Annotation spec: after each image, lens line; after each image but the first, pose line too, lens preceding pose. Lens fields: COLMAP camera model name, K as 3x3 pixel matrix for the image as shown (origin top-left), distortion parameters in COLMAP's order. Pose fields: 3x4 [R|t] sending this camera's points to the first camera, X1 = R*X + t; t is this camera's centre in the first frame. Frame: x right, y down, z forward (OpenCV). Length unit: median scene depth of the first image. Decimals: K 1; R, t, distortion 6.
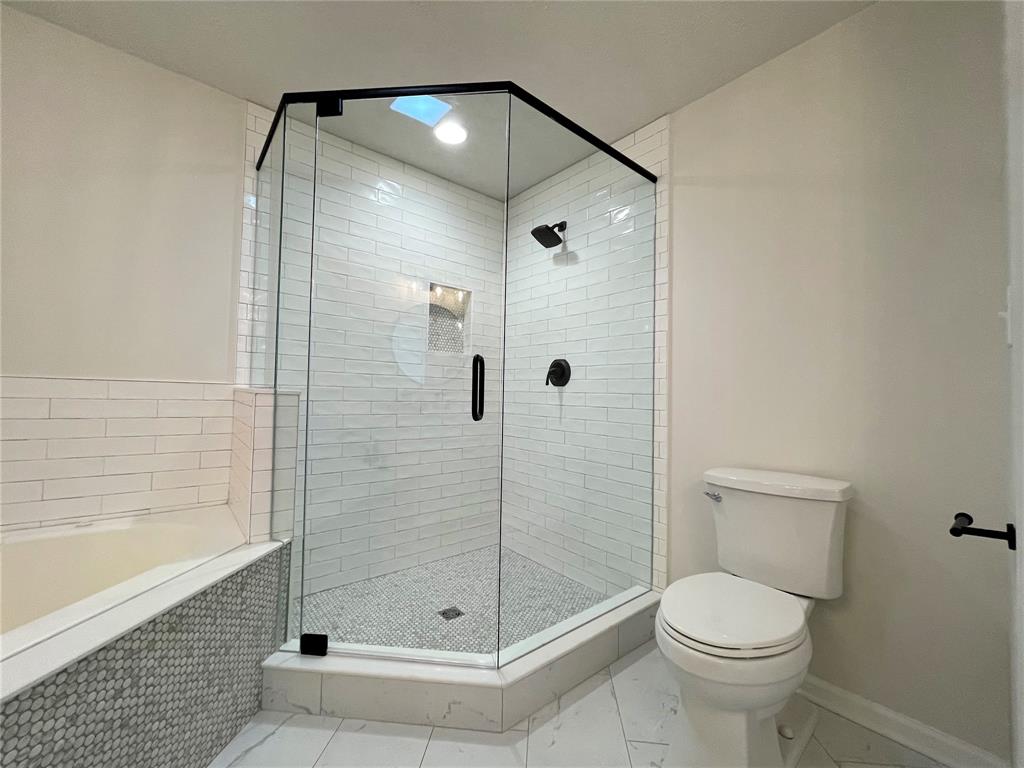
lens RADIAL K [[412.0, 0, 512.8], [0, 412.0, 380.4], [0, 0, 1]] dist [-0.003077, -0.000319]
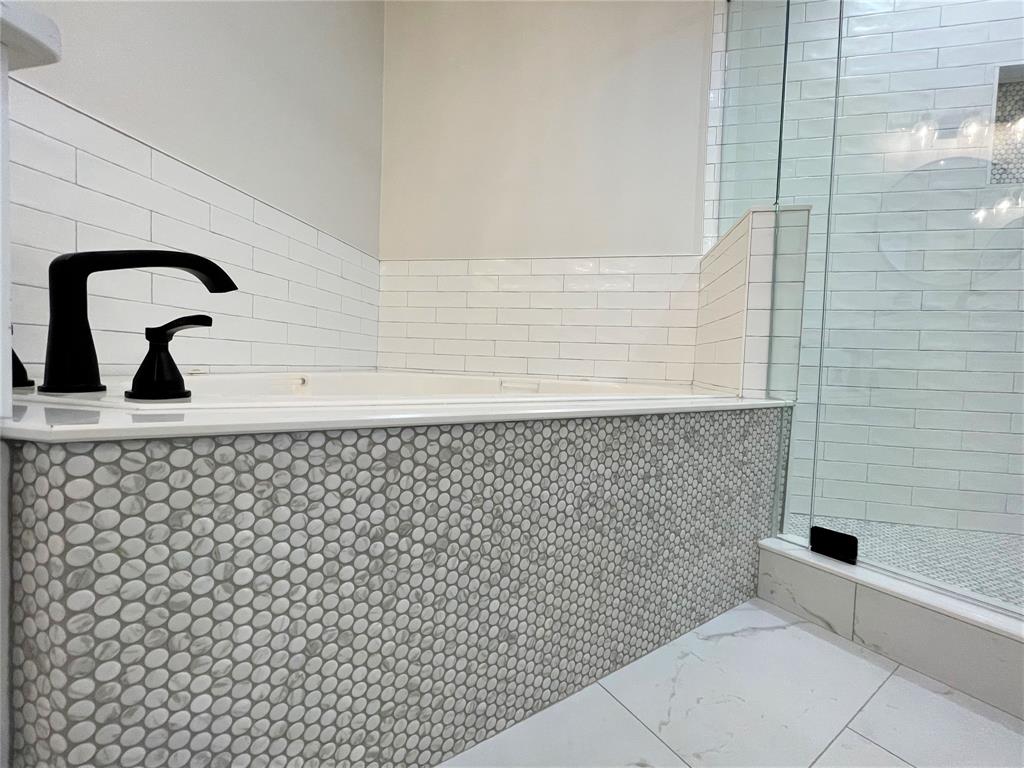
lens RADIAL K [[412.0, 0, 508.6], [0, 412.0, 382.3], [0, 0, 1]] dist [-0.003077, -0.000319]
pose [[0.614139, 0.041342, -0.788114, -0.285253], [0.004816, 0.998412, 0.056127, 0.325525], [0.789183, -0.038266, 0.612965, 0.133576]]
